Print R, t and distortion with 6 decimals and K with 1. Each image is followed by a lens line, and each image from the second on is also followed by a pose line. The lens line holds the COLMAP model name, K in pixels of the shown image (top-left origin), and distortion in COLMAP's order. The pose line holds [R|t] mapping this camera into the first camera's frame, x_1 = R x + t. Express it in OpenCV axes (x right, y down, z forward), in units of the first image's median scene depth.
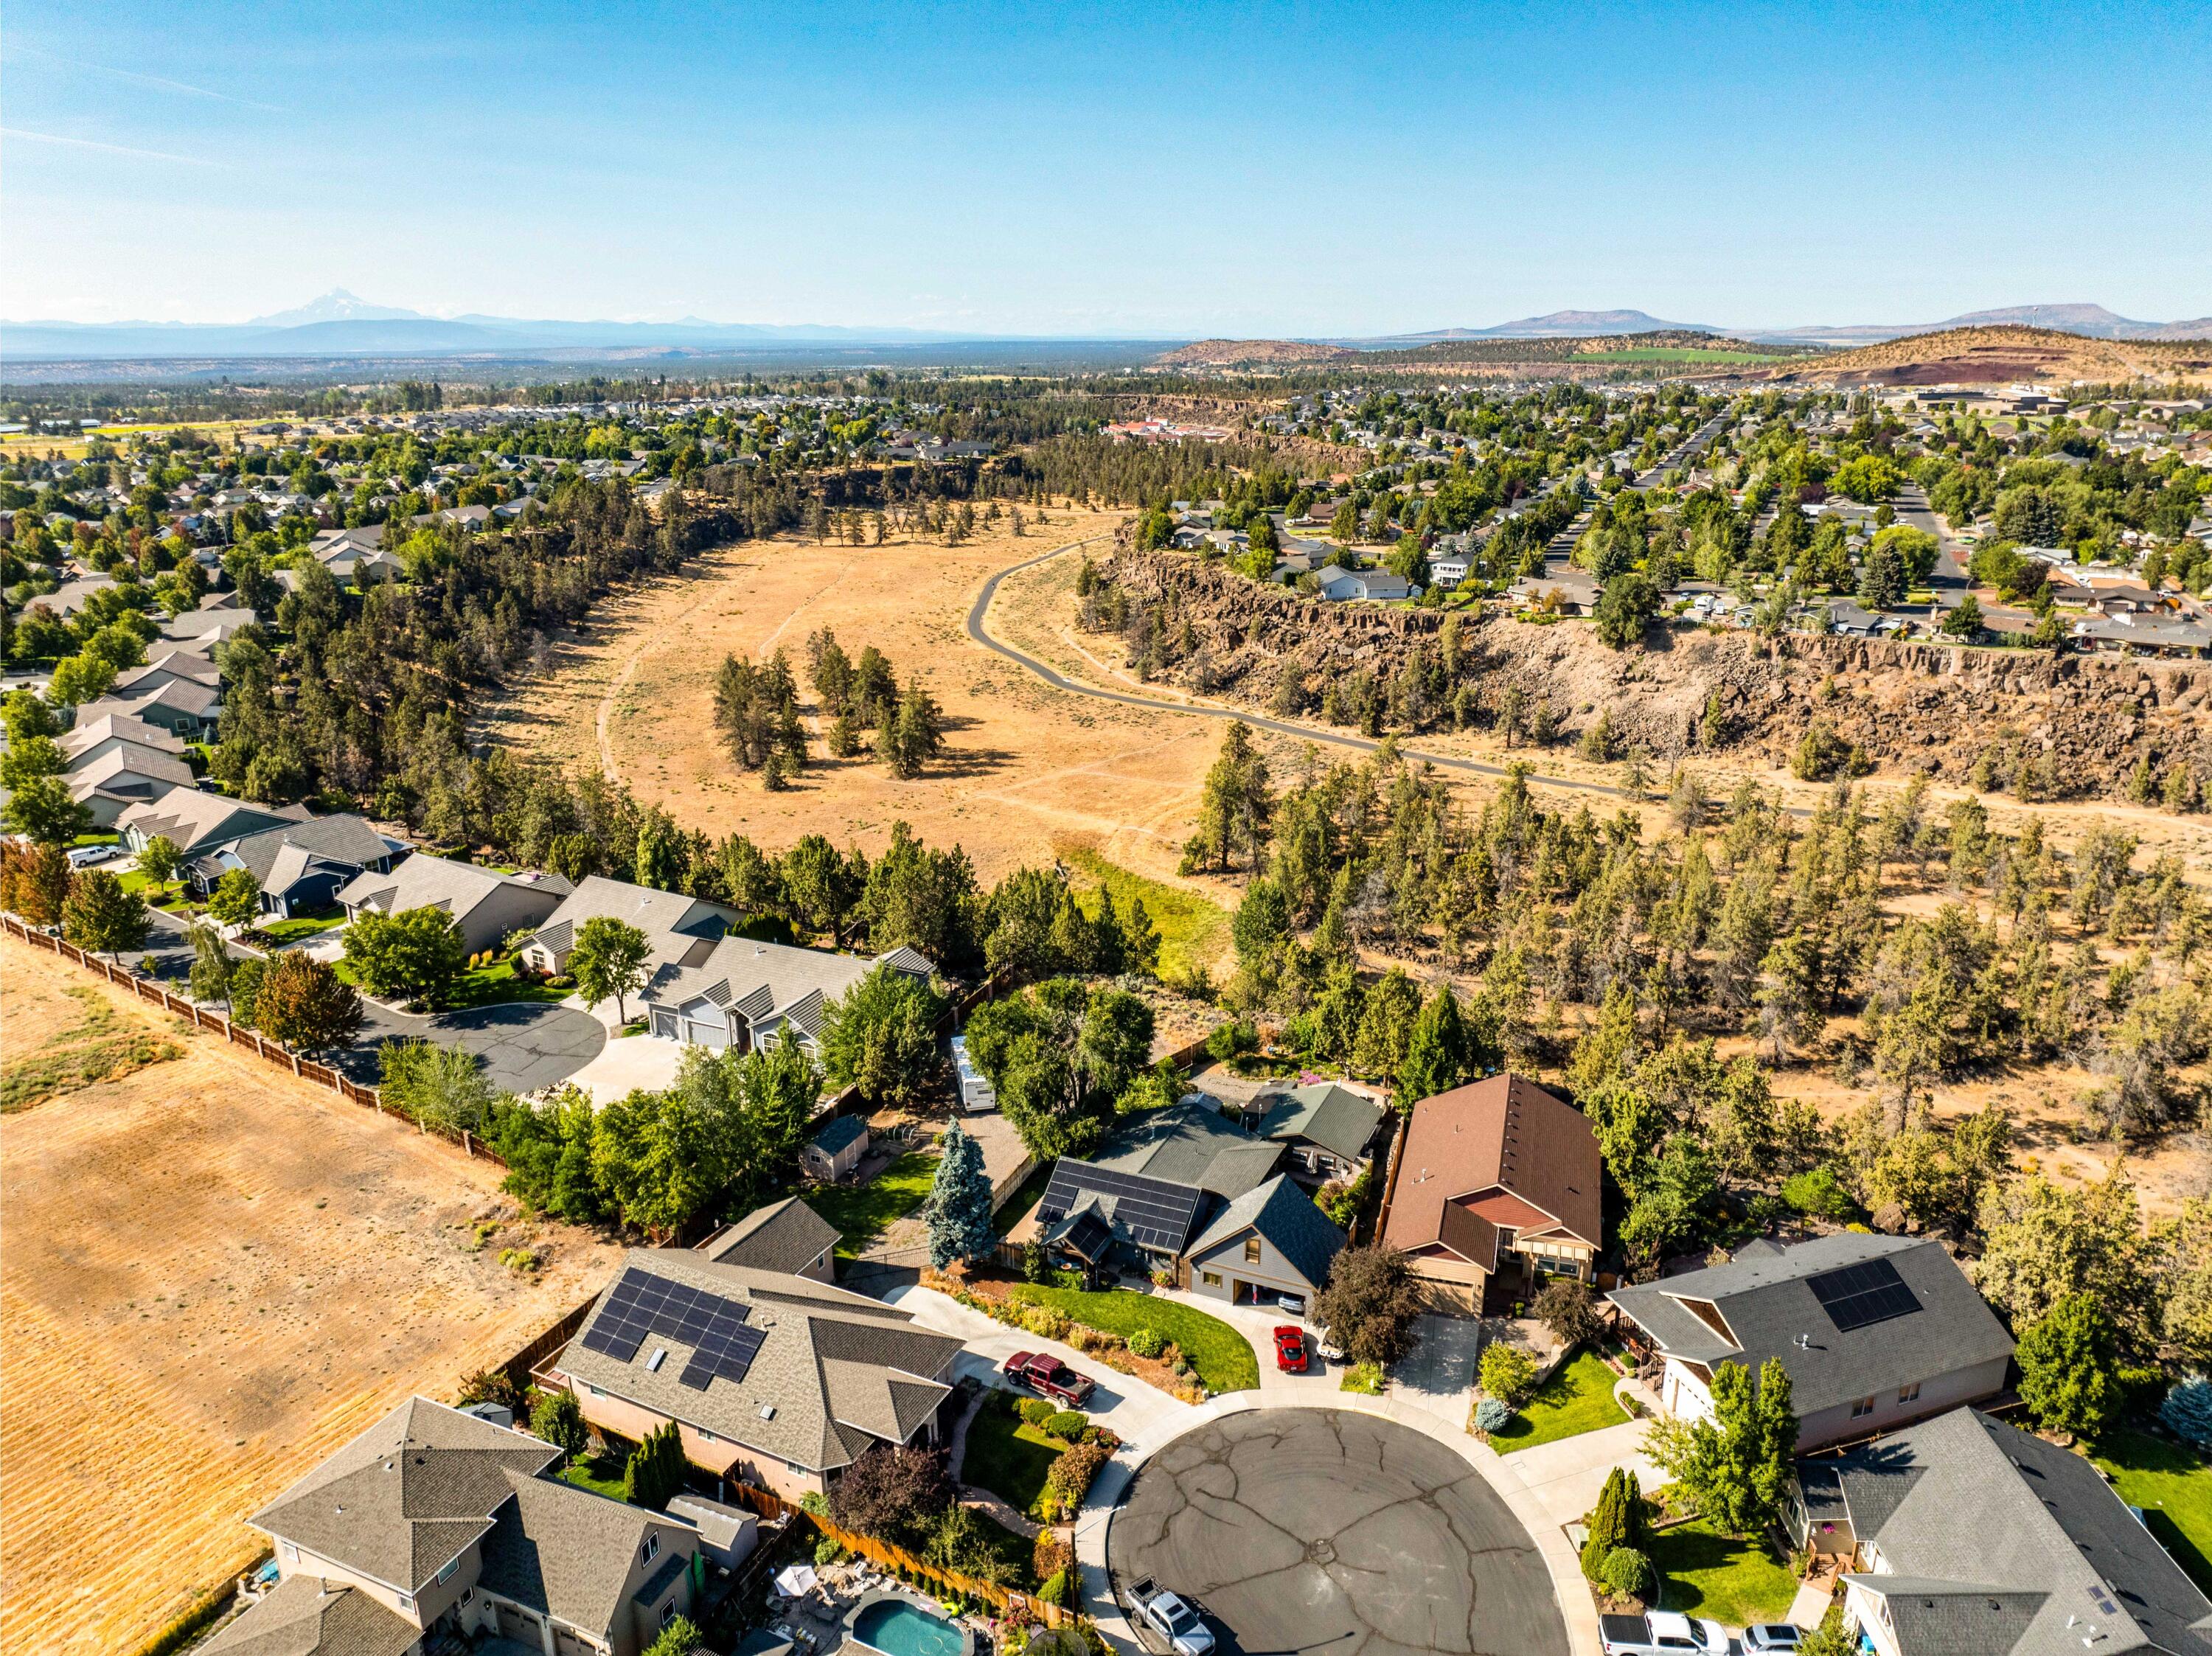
lens RADIAL K [[1548.3, 0, 1106.0], [0, 1548.3, 828.0], [0, 0, 1]] dist [-0.018366, -0.040562]
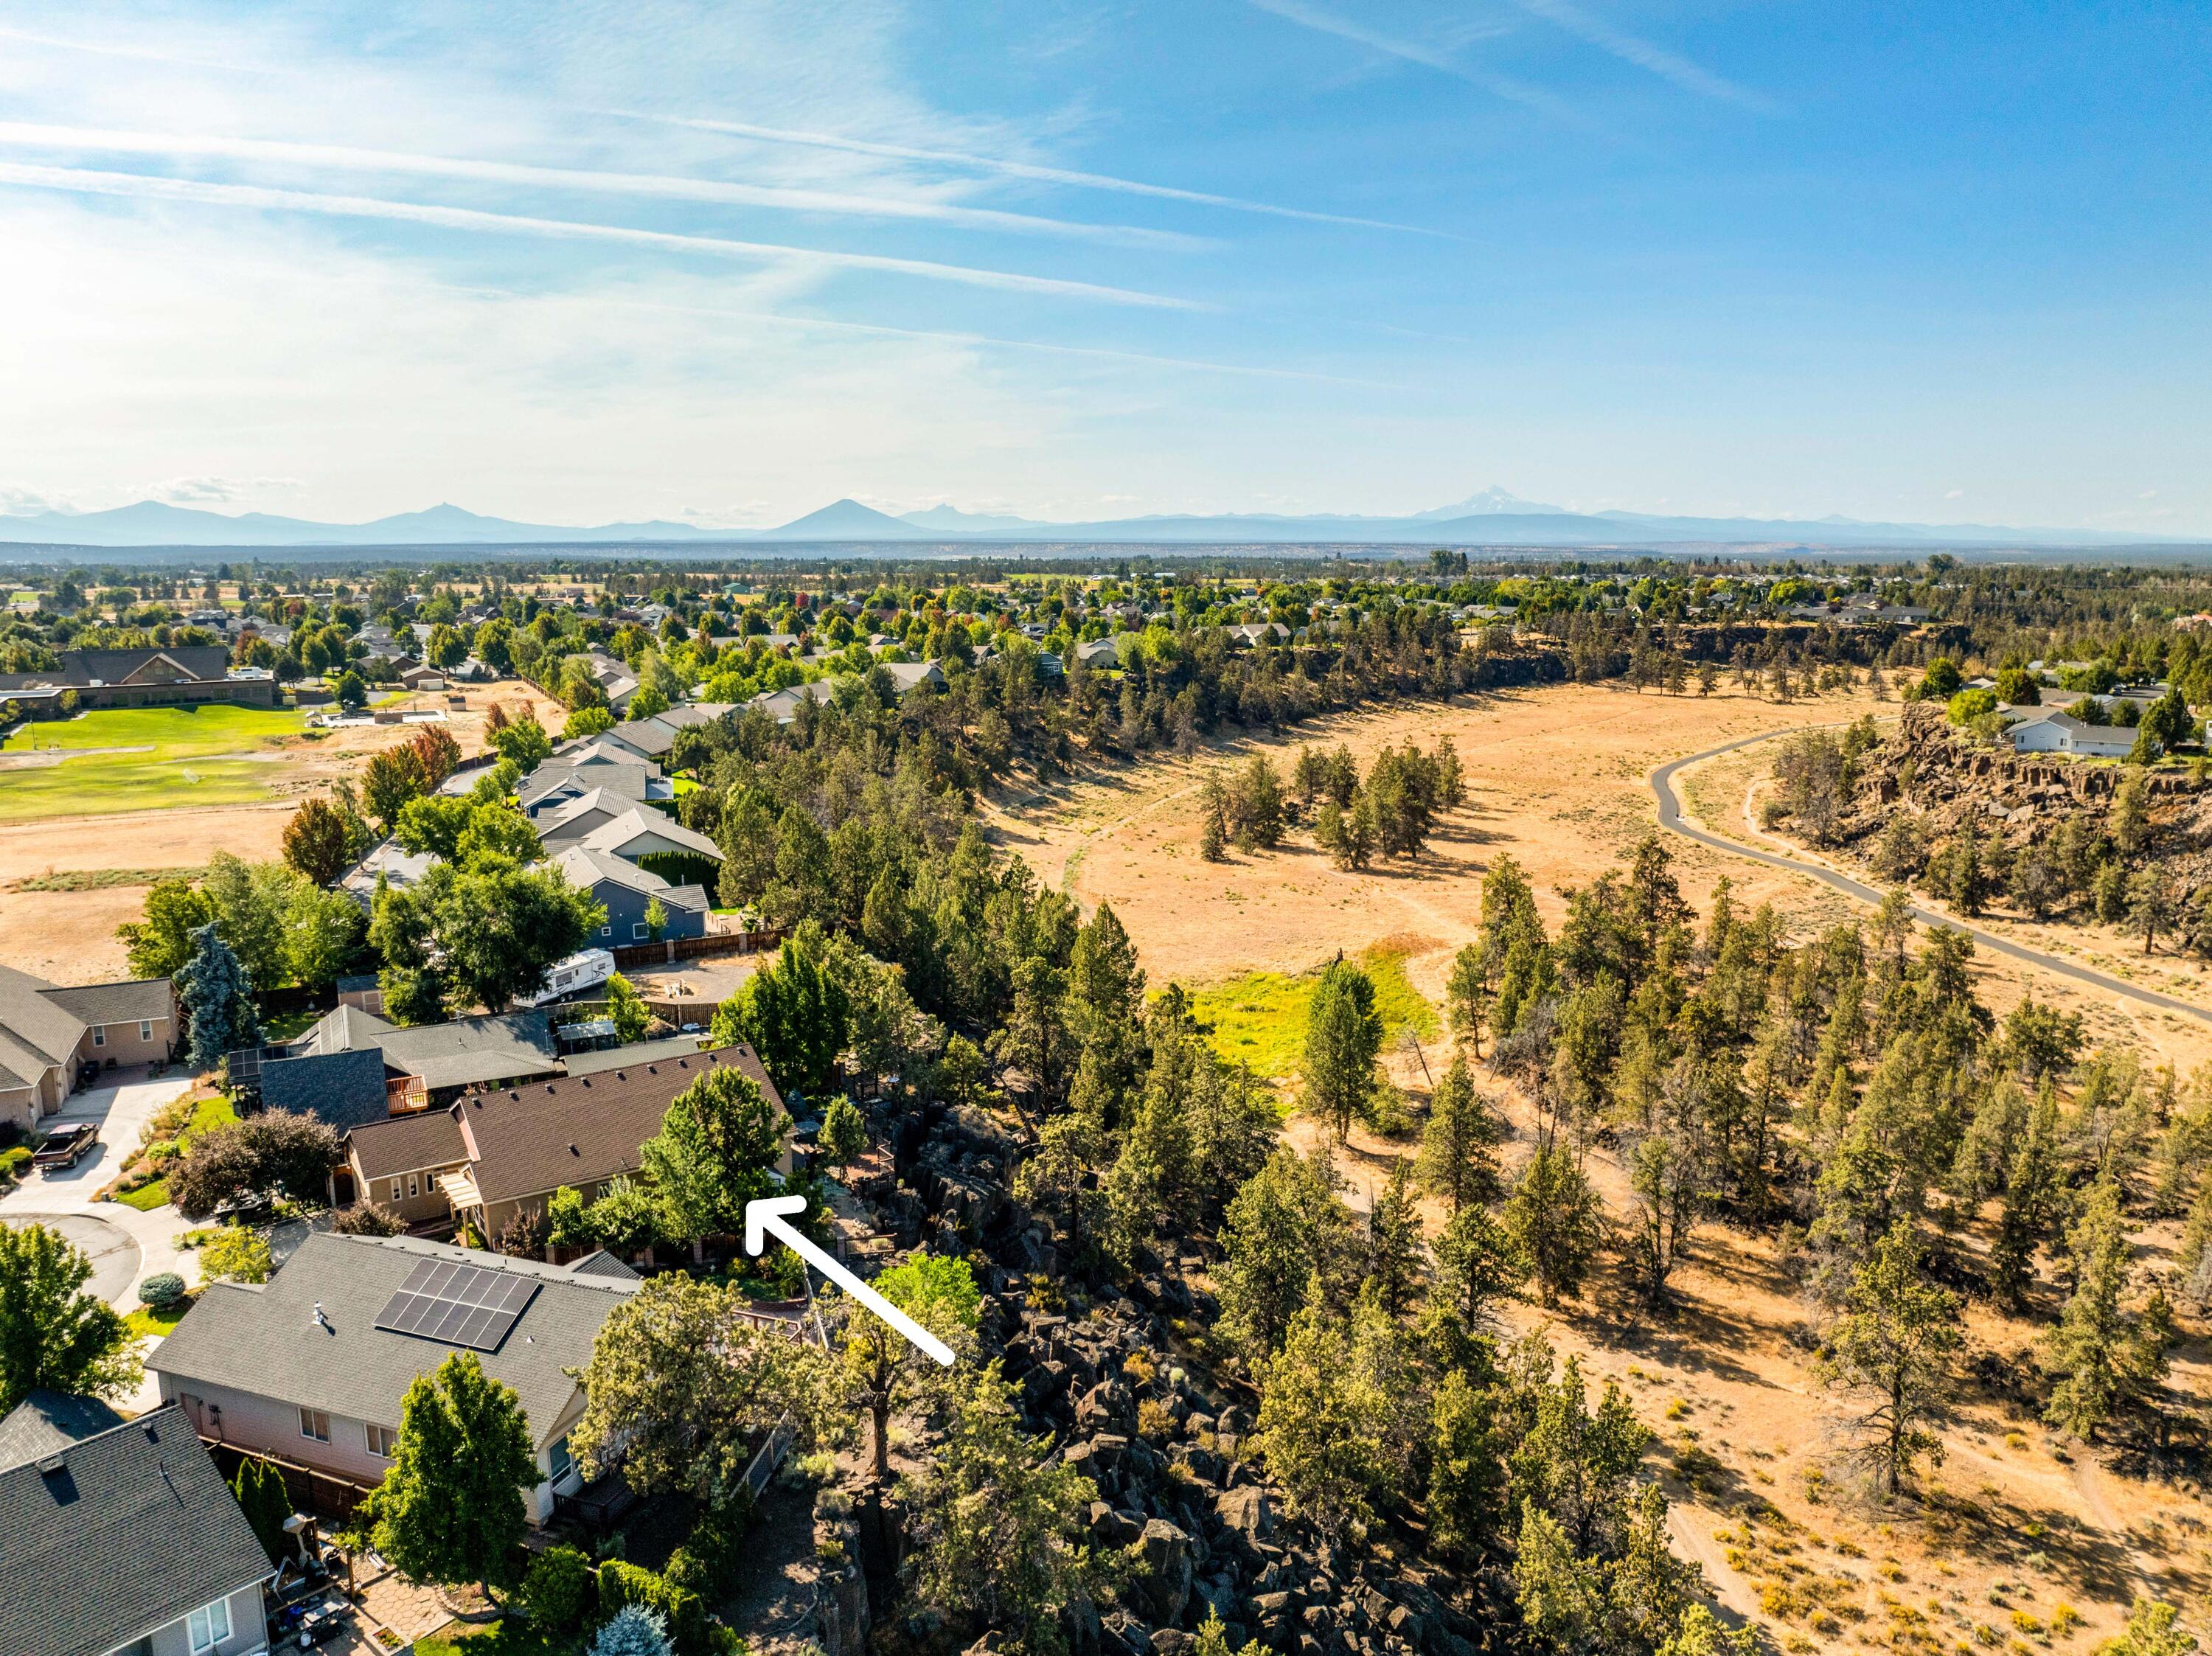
lens RADIAL K [[1568.7, 0, 1106.0], [0, 1568.7, 828.0], [0, 0, 1]] dist [-0.034672, 0.000358]
pose [[0.777179, 0.118016, -0.618113, 0.295626], [-0.192444, 0.979771, -0.054900, 0.019493], [0.599130, 0.161620, 0.784169, 0.153219]]
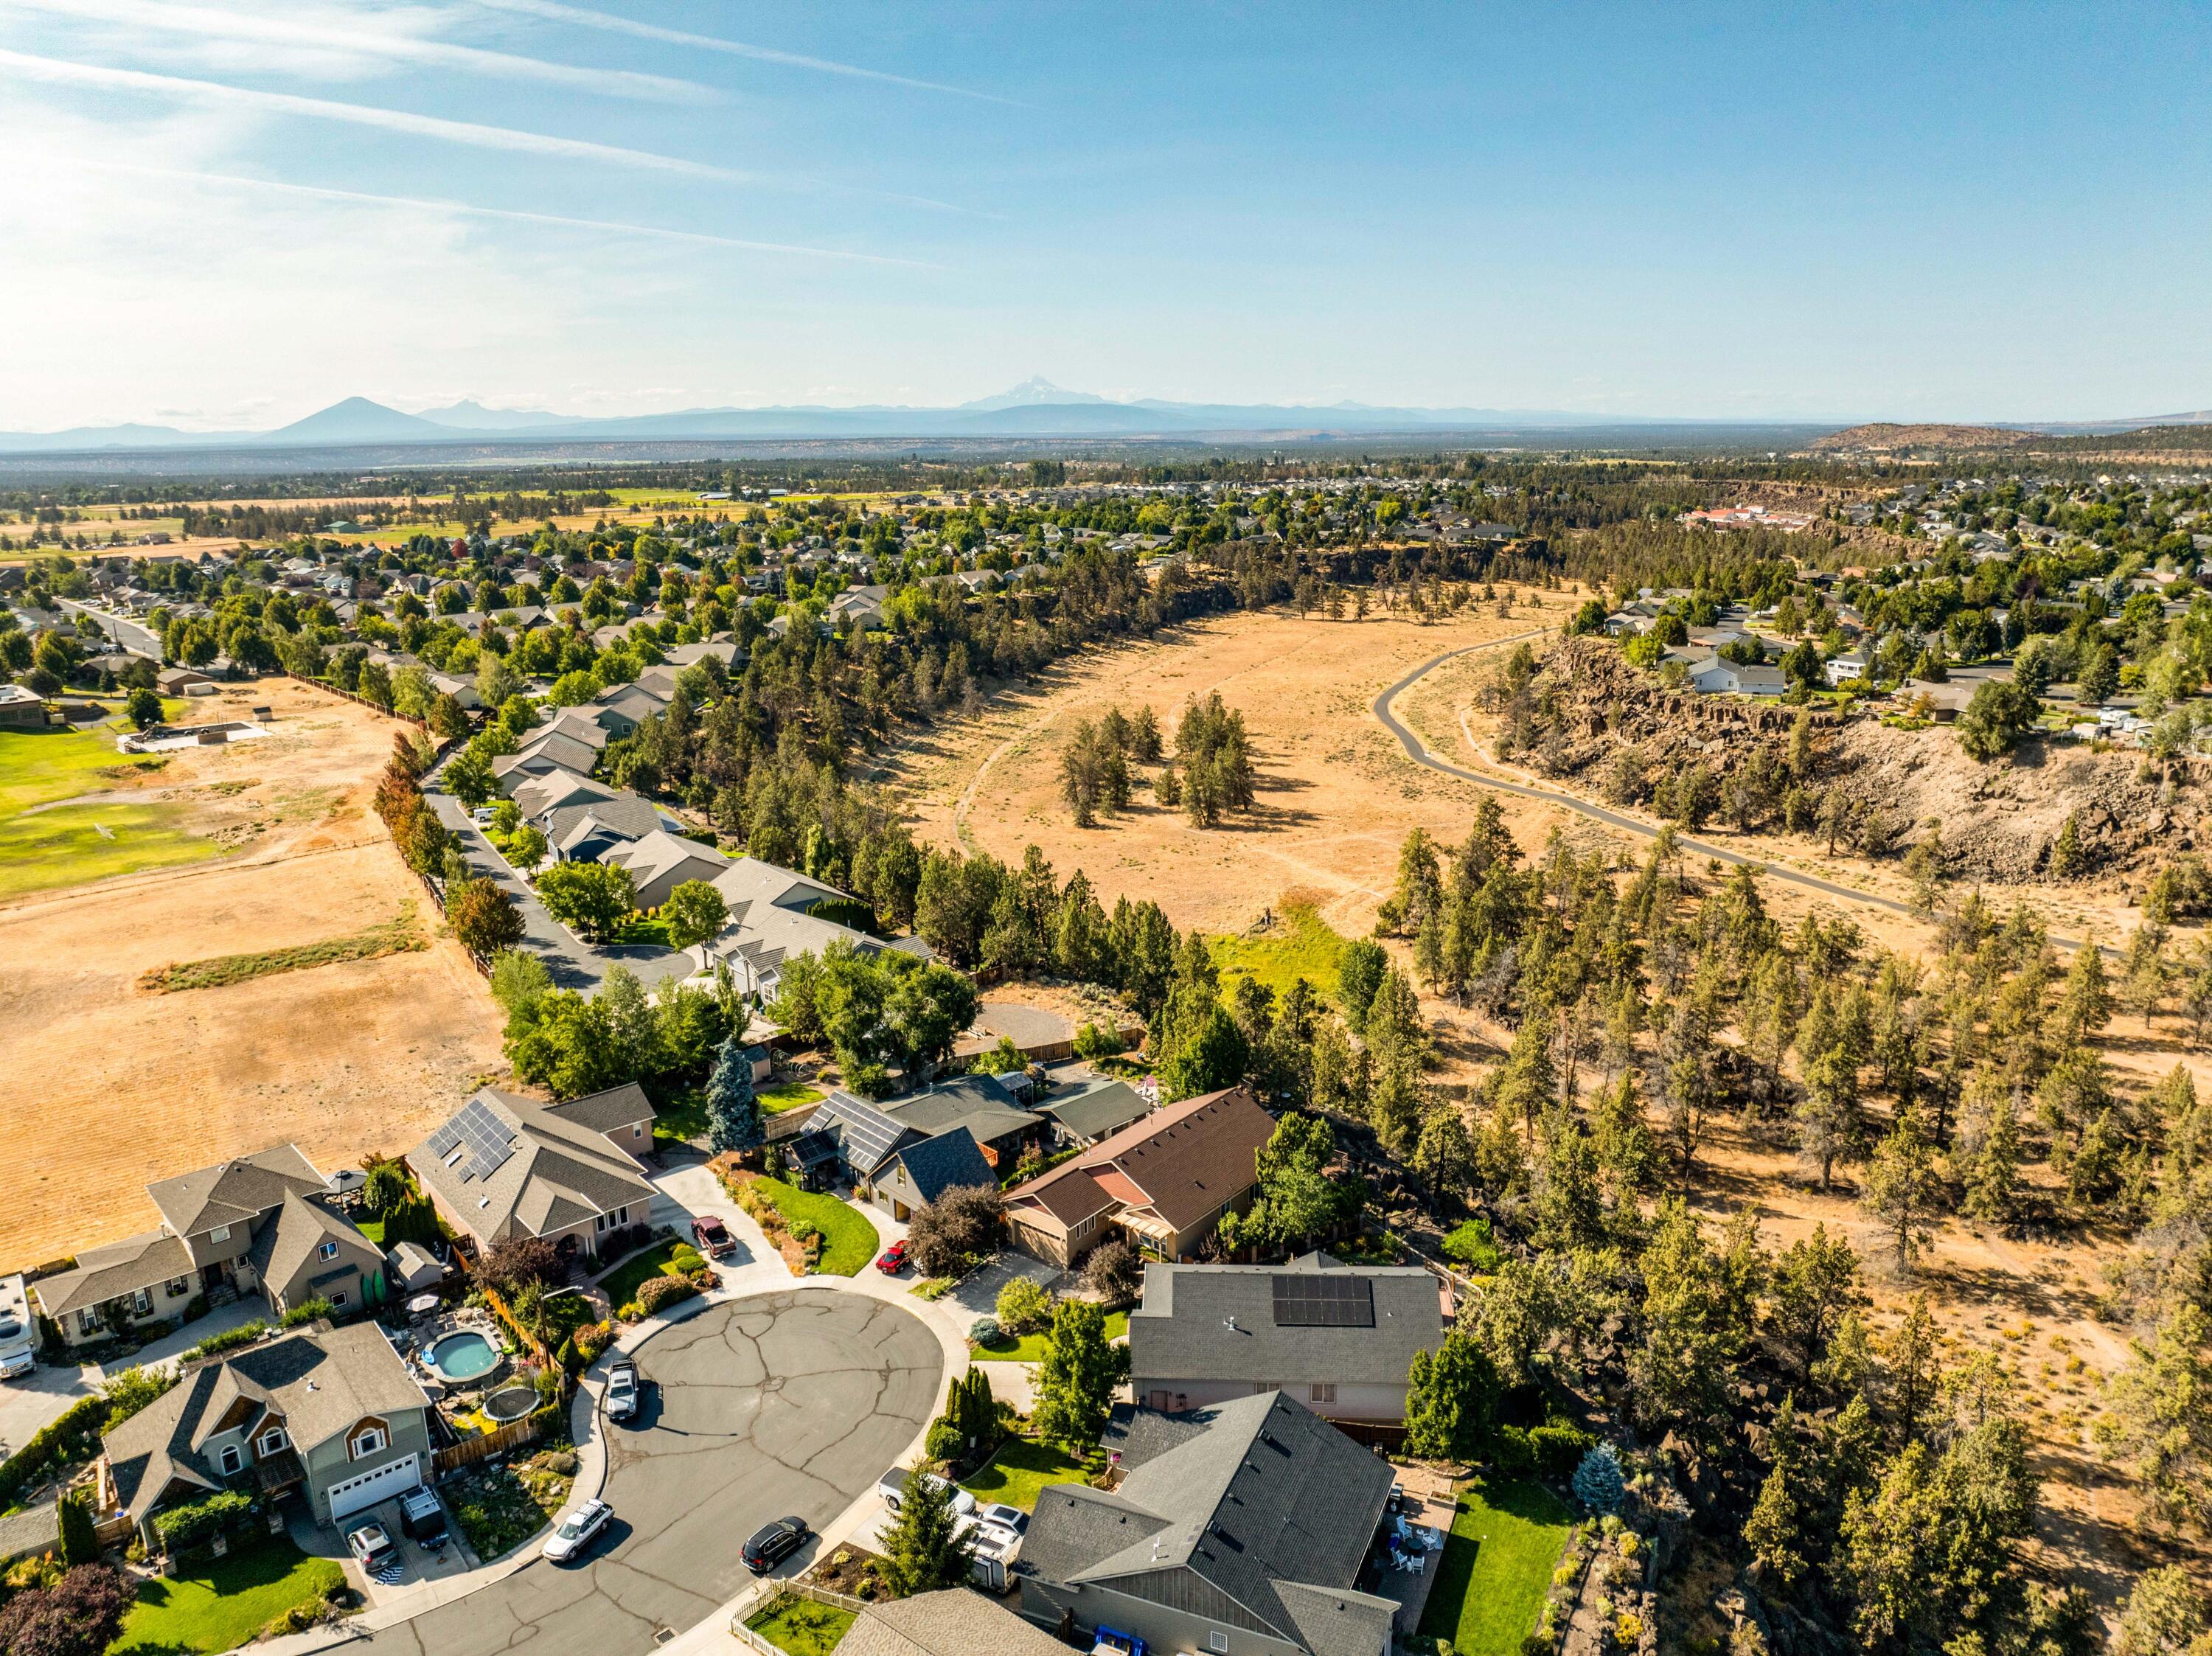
lens RADIAL K [[1548.3, 0, 1106.0], [0, 1548.3, 828.0], [0, 0, 1]] dist [-0.018366, -0.040562]
pose [[0.921194, 0.091323, -0.378235, 0.191753], [-0.110107, 0.993517, -0.028286, 0.005254], [0.373200, 0.067703, 0.925277, -0.023469]]
